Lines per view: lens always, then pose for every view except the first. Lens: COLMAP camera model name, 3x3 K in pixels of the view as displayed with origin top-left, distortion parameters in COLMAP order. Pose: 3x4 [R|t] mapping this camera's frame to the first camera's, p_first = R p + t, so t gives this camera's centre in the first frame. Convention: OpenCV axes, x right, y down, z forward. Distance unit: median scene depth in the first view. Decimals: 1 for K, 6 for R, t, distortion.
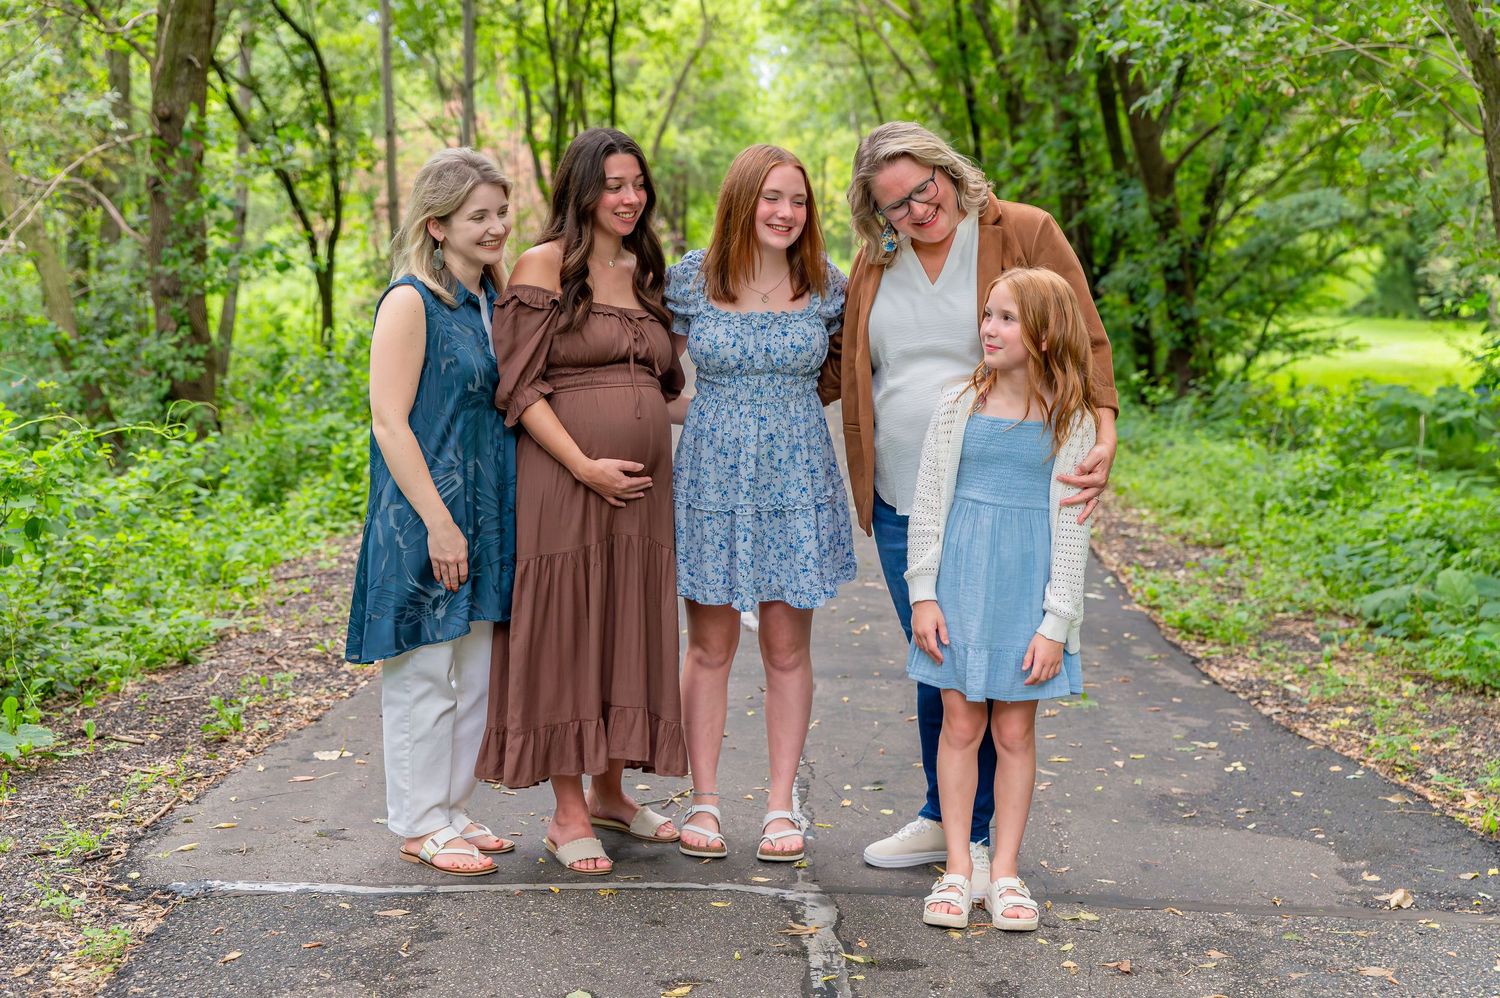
lens RADIAL K [[2382.9, 0, 750.0], [0, 2382.9, 499.0], [0, 0, 1]] dist [0.009835, 0.069496]
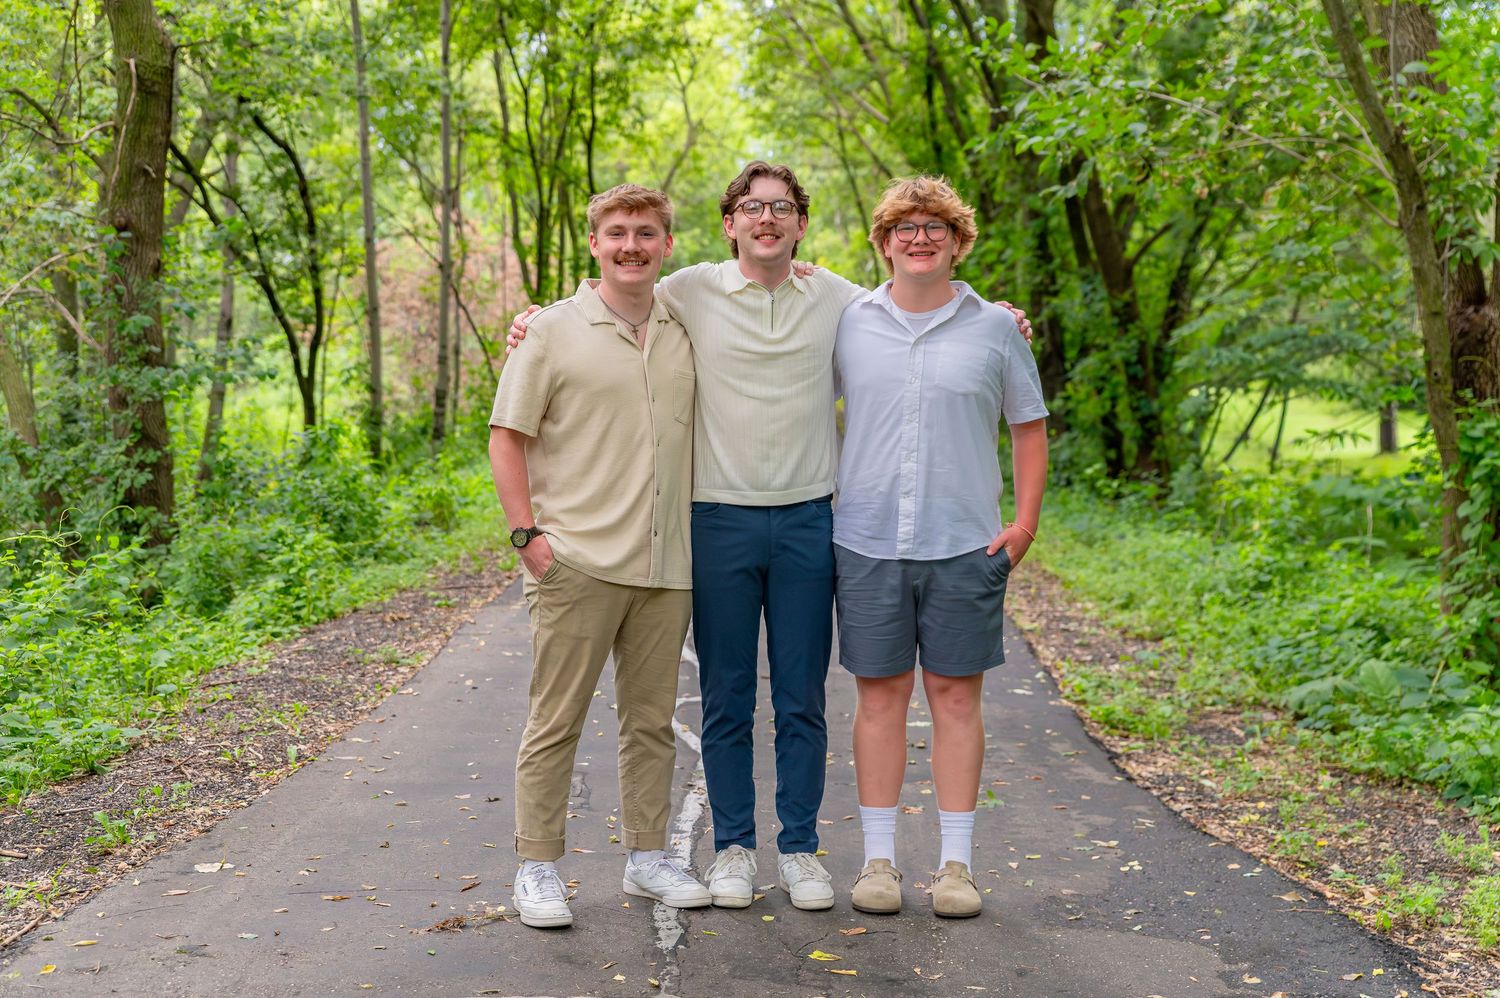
lens RADIAL K [[2352.9, 0, 759.1], [0, 2352.9, 502.9], [0, 0, 1]] dist [0.010095, 0.034994]
pose [[0.999903, -0.013740, 0.002111, 0.034857], [0.013812, 0.999138, -0.039158, -0.001106], [-0.001571, 0.039183, 0.999231, 0.016133]]
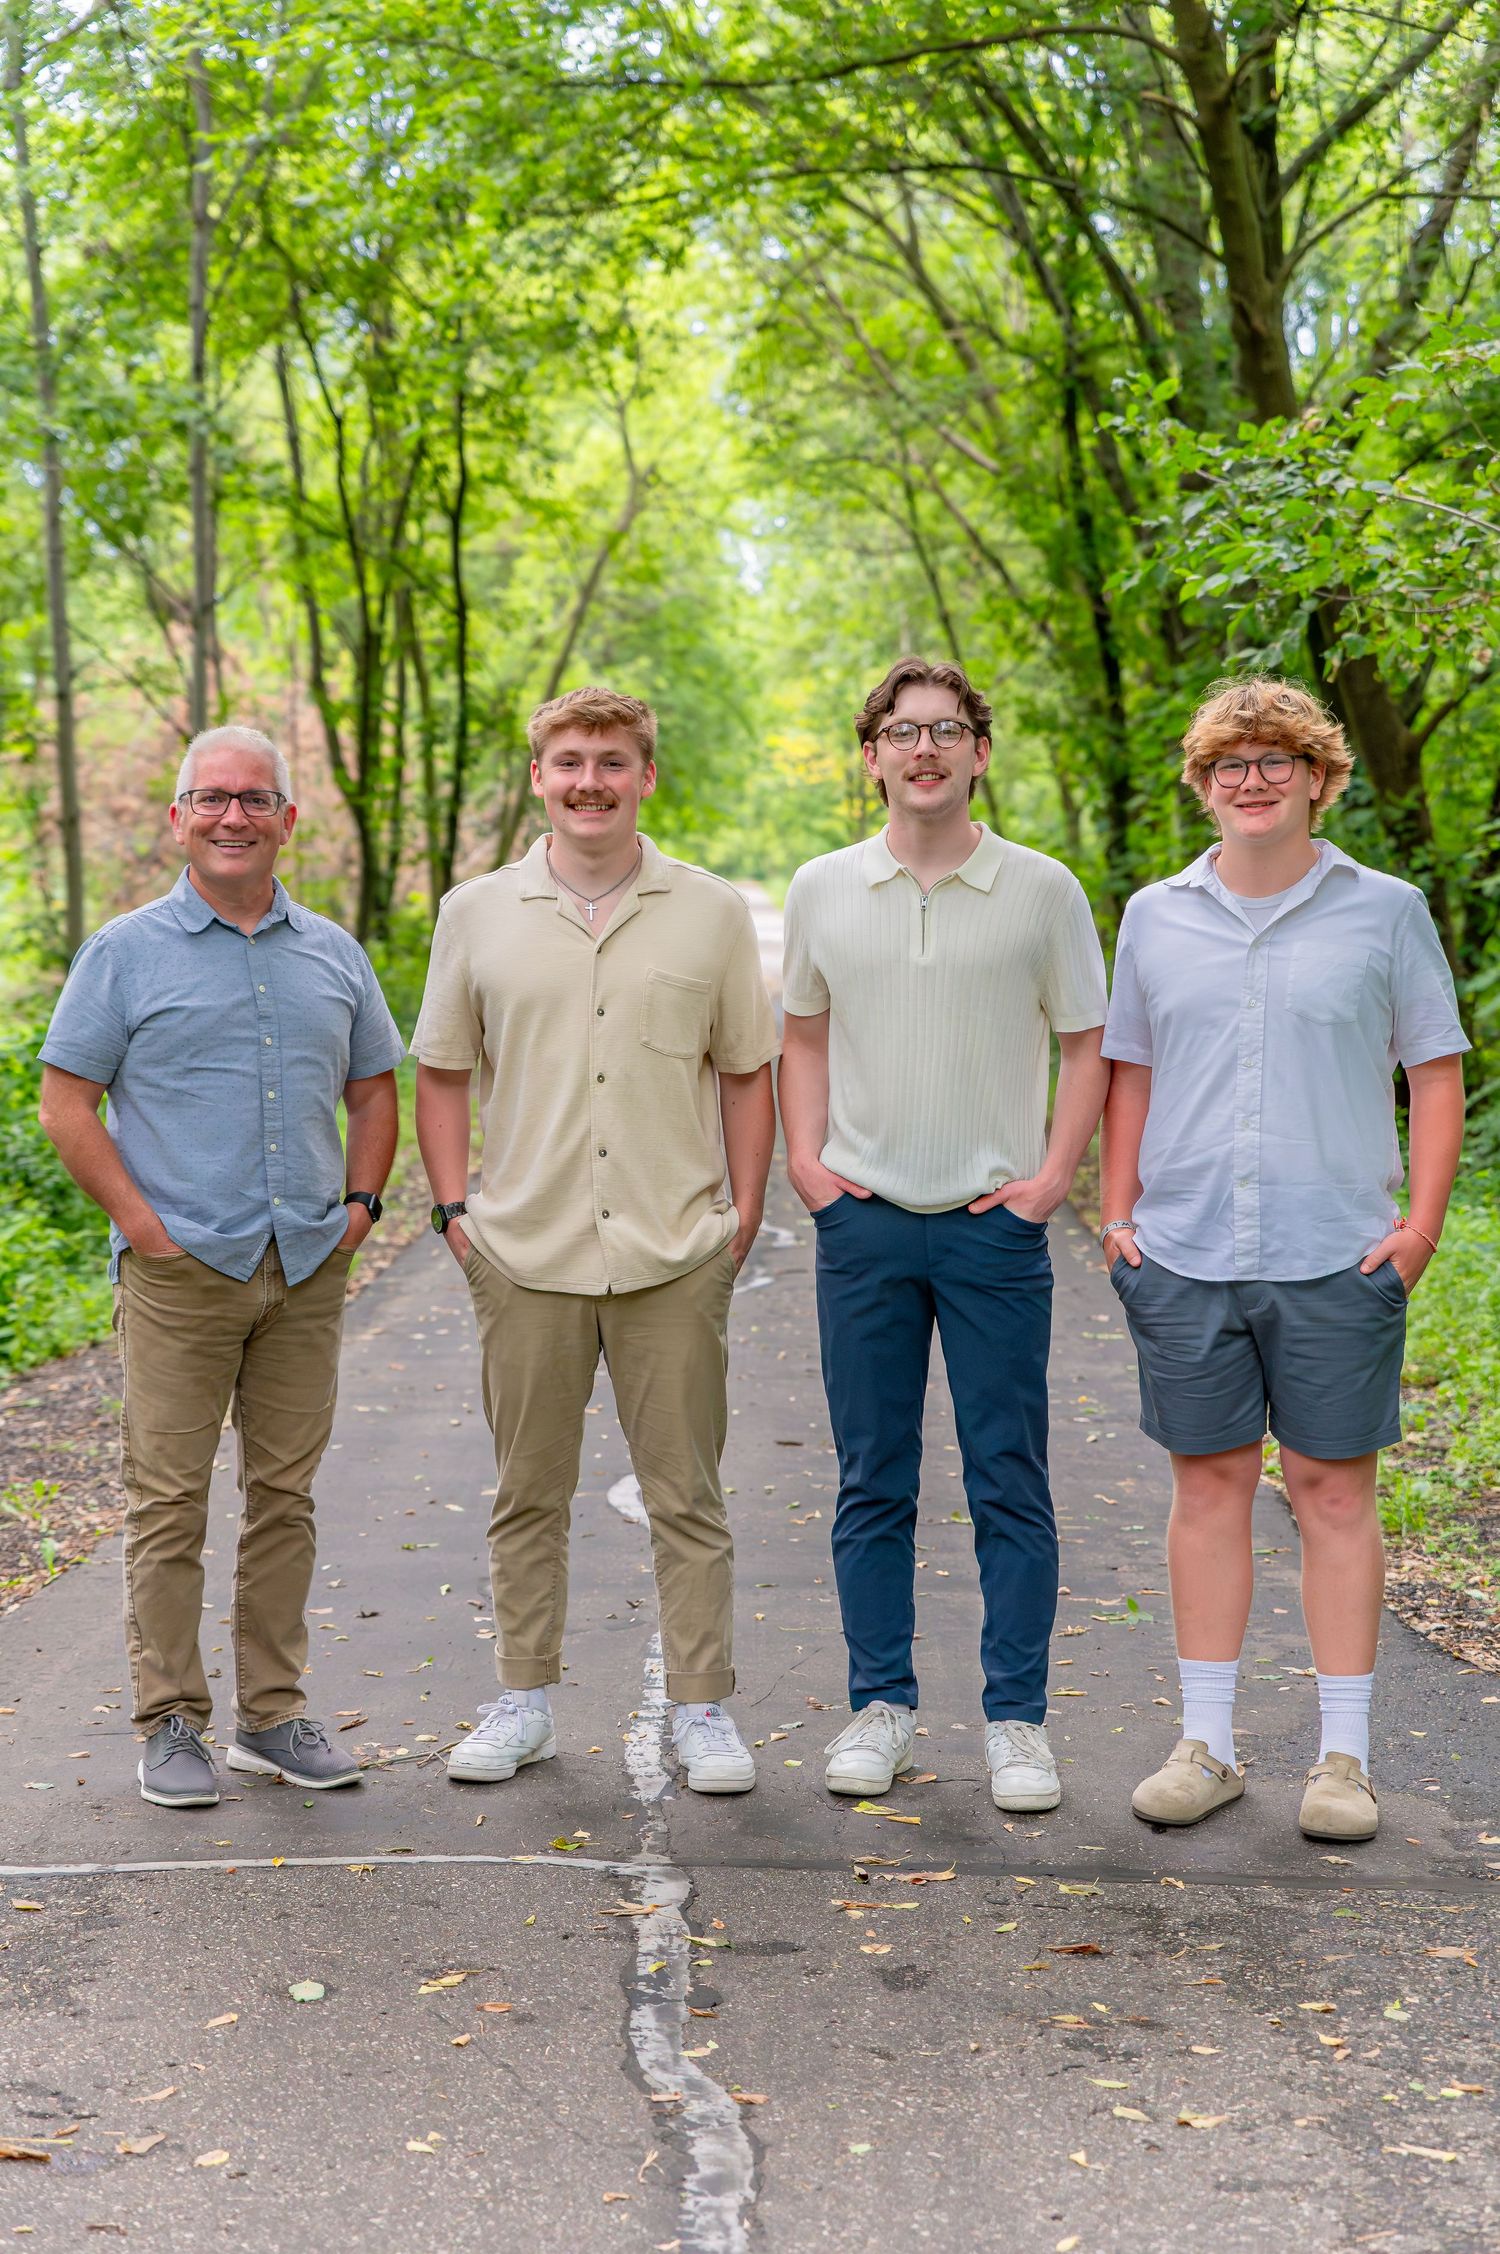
lens RADIAL K [[4477.1, 0, 715.2], [0, 4477.1, 1125.4], [0, 0, 1]] dist [0.015497, 0.004217]
pose [[0.999825, -0.016974, -0.007816, 0.031294], [0.016570, 0.998655, -0.049138, 0.008551], [0.008639, 0.049000, 0.998761, -0.169581]]
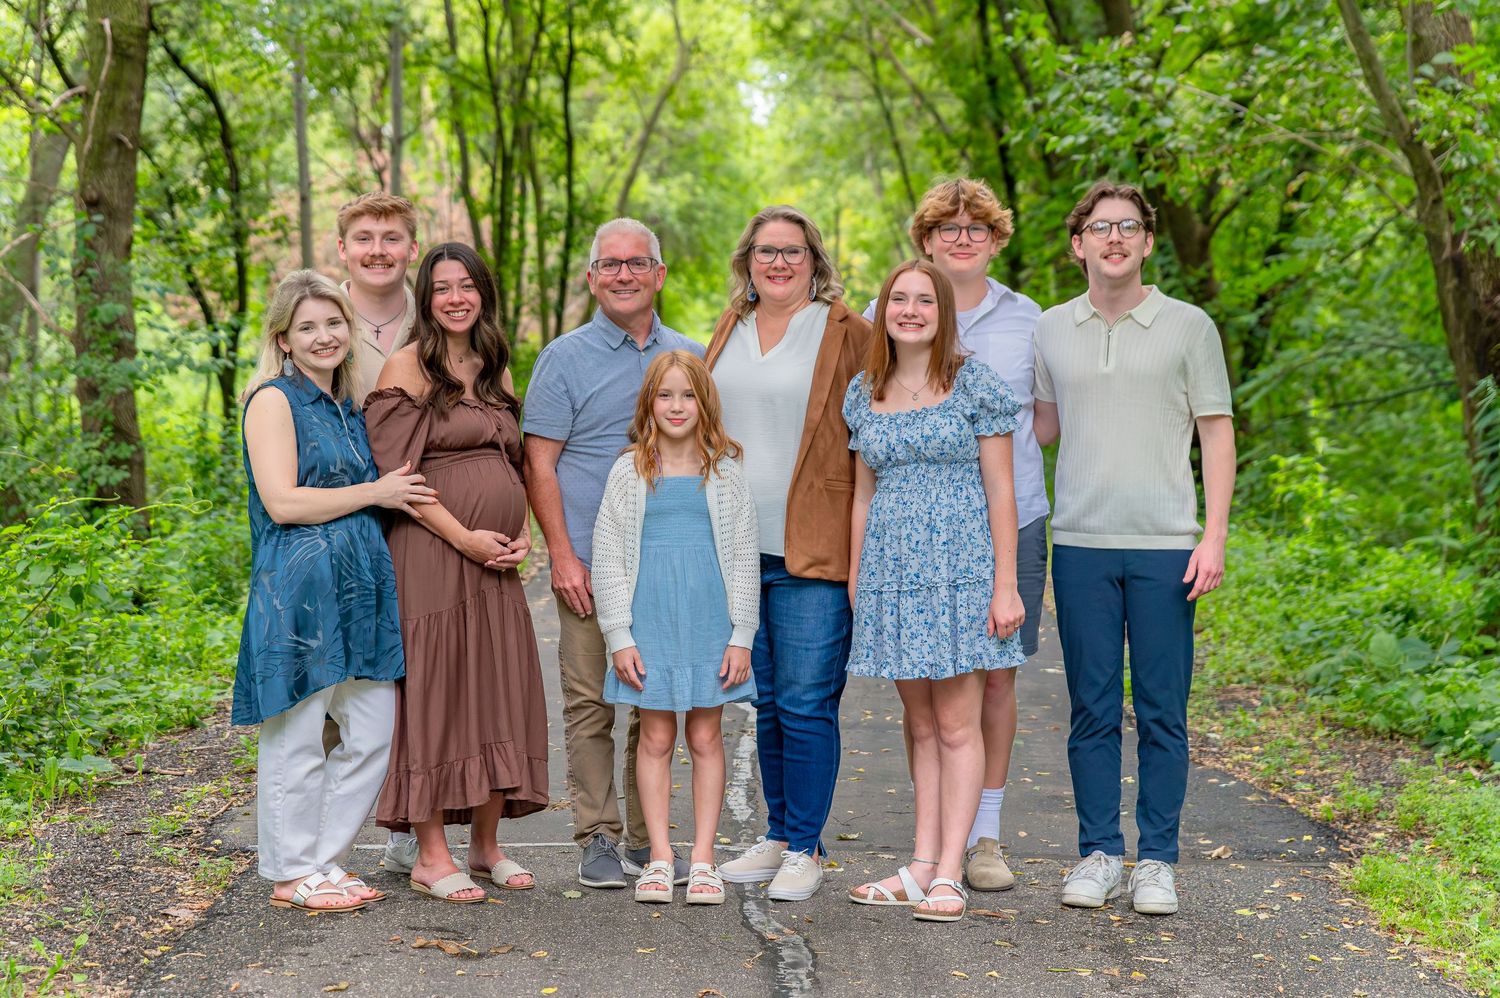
lens RADIAL K [[3207.4, 0, 699.7], [0, 3207.4, 545.1], [0, 0, 1]] dist [-0.002530, 0.270712]
pose [[0.999780, -0.012931, -0.016492, 0.016229], [0.012324, 0.999261, -0.036402, 0.036844], [0.016950, 0.036191, 0.999201, -0.399640]]
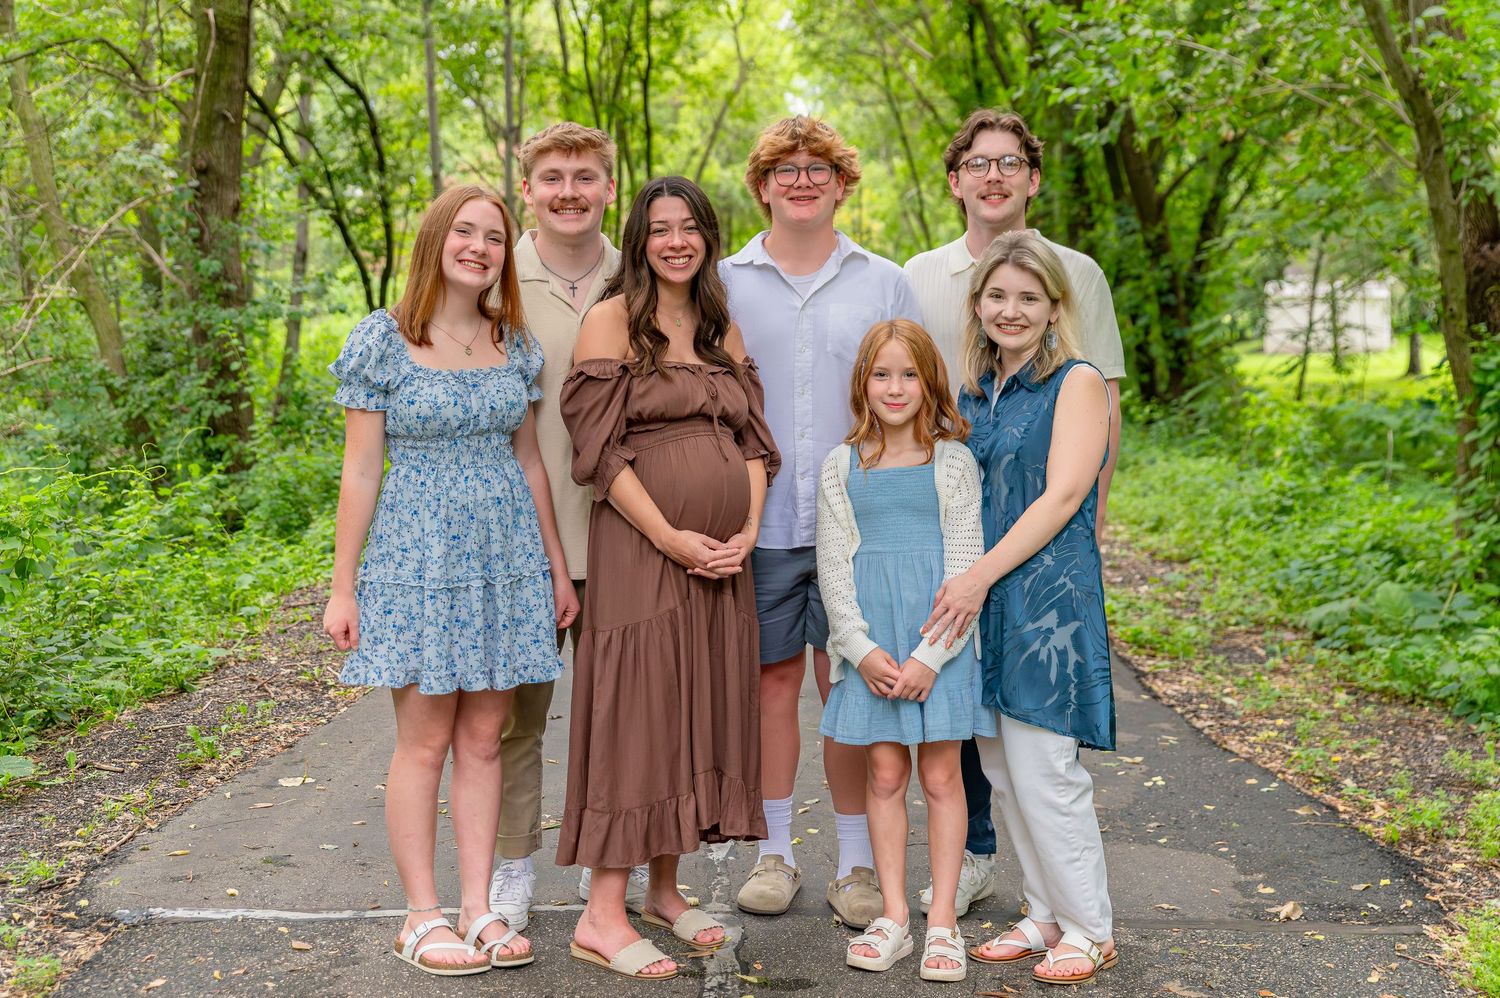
lens RADIAL K [[2246.4, 0, 758.0], [0, 2246.4, 496.6], [0, 0, 1]] dist [0.006790, 0.012659]
pose [[0.999653, -0.015752, -0.021096, 0.036475], [0.015619, 0.999857, -0.006441, -0.006325], [0.021194, 0.006109, 0.999757, 0.006380]]
